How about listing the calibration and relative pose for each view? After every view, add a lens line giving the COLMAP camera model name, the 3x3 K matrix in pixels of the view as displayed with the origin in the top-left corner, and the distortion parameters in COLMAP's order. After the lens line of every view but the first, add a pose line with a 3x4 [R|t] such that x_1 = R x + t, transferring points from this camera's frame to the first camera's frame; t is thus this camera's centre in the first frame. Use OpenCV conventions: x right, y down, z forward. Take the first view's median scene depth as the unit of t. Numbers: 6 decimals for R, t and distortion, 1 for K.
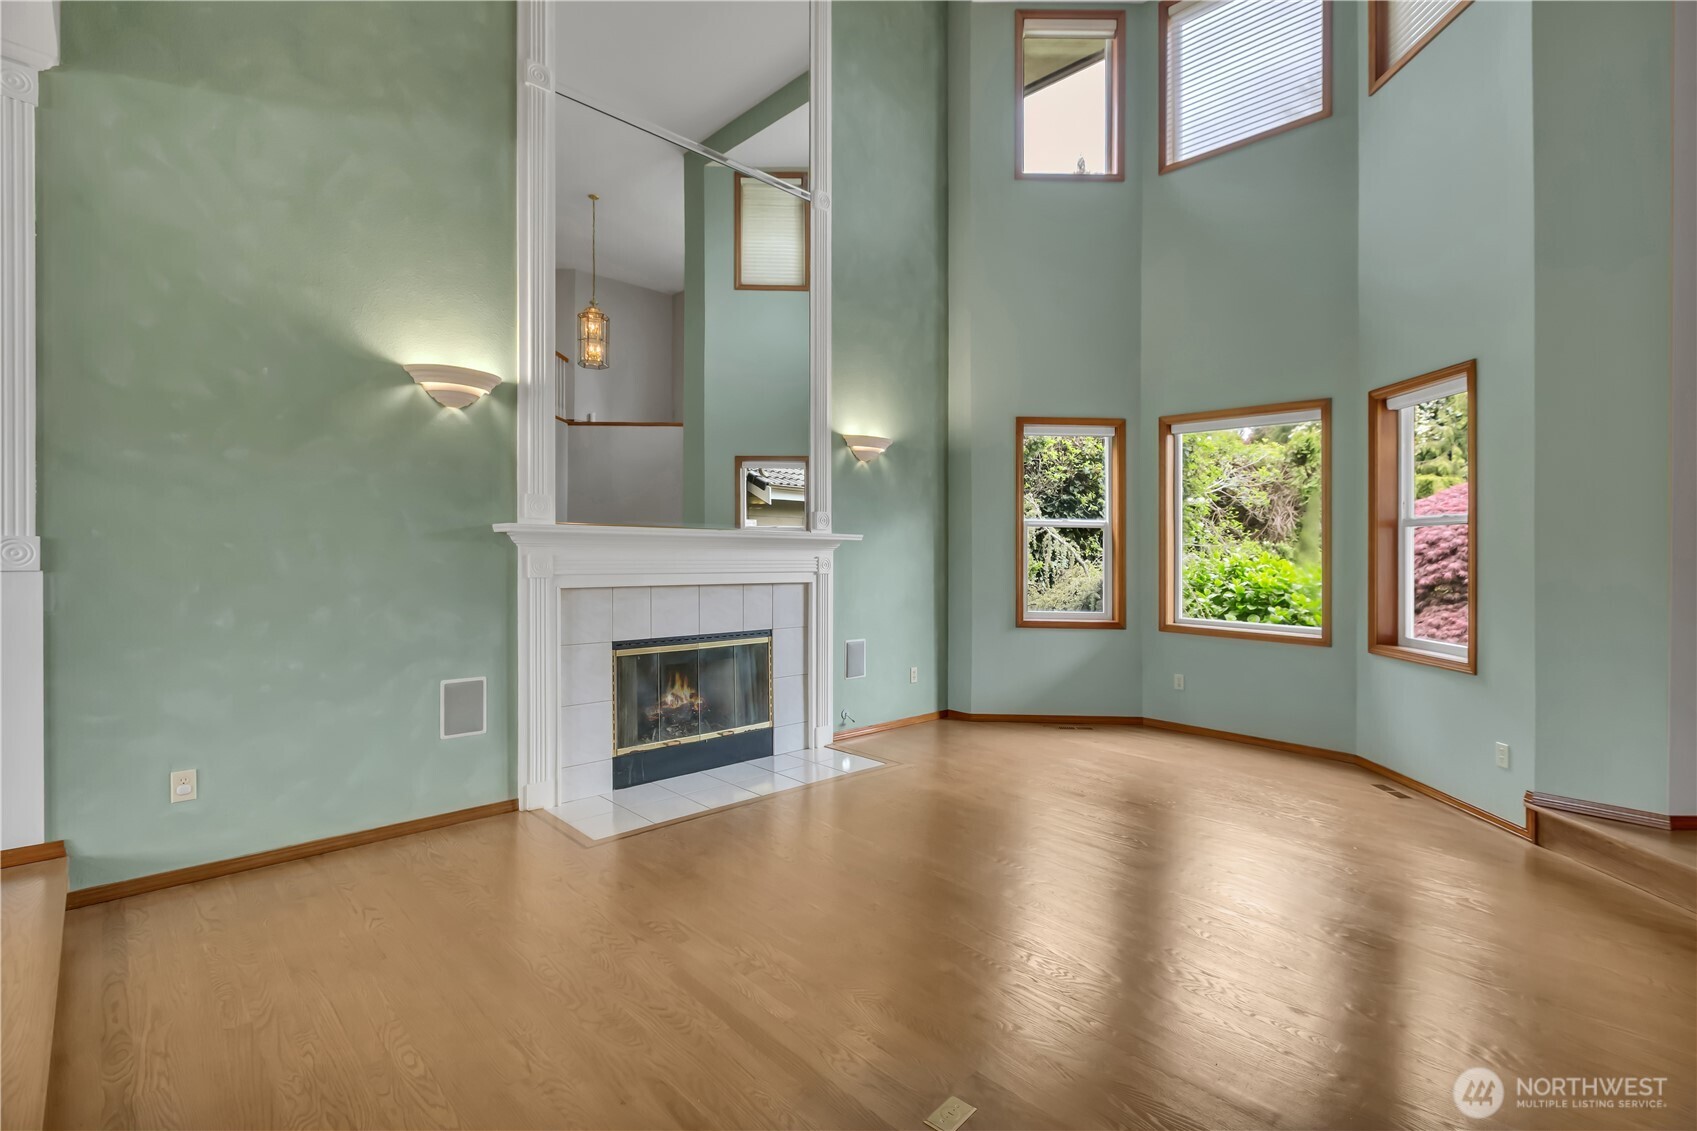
lens RADIAL K [[782.0, 0, 850.7], [0, 782.0, 559.6], [0, 0, 1]] dist [-0.003590, -0.000301]
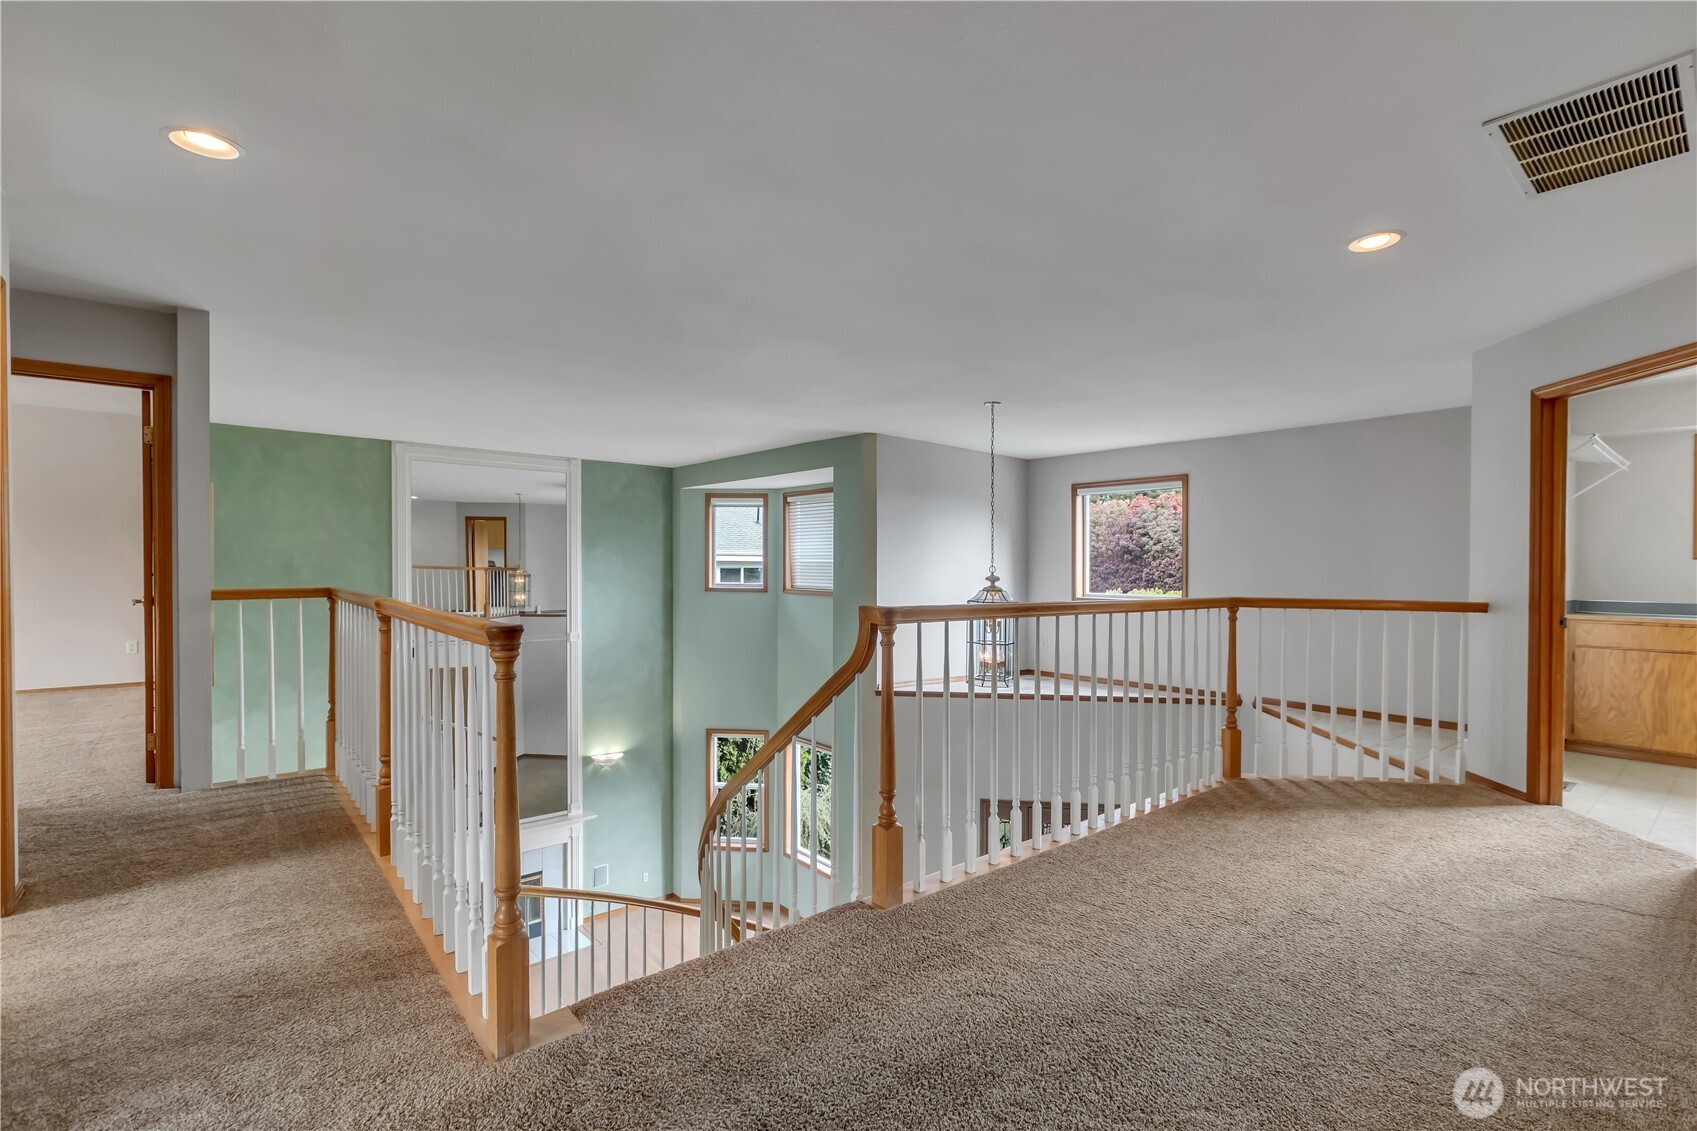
lens RADIAL K [[782.0, 0, 847.3], [0, 782.0, 570.1], [0, 0, 1]] dist [-0.003590, -0.000301]
pose [[0.997709, 0.000527, -0.067653, 0.669801], [0.000094, 0.999958, 0.009171, -0.575784], [0.067655, -0.009157, 0.997667, -0.740088]]
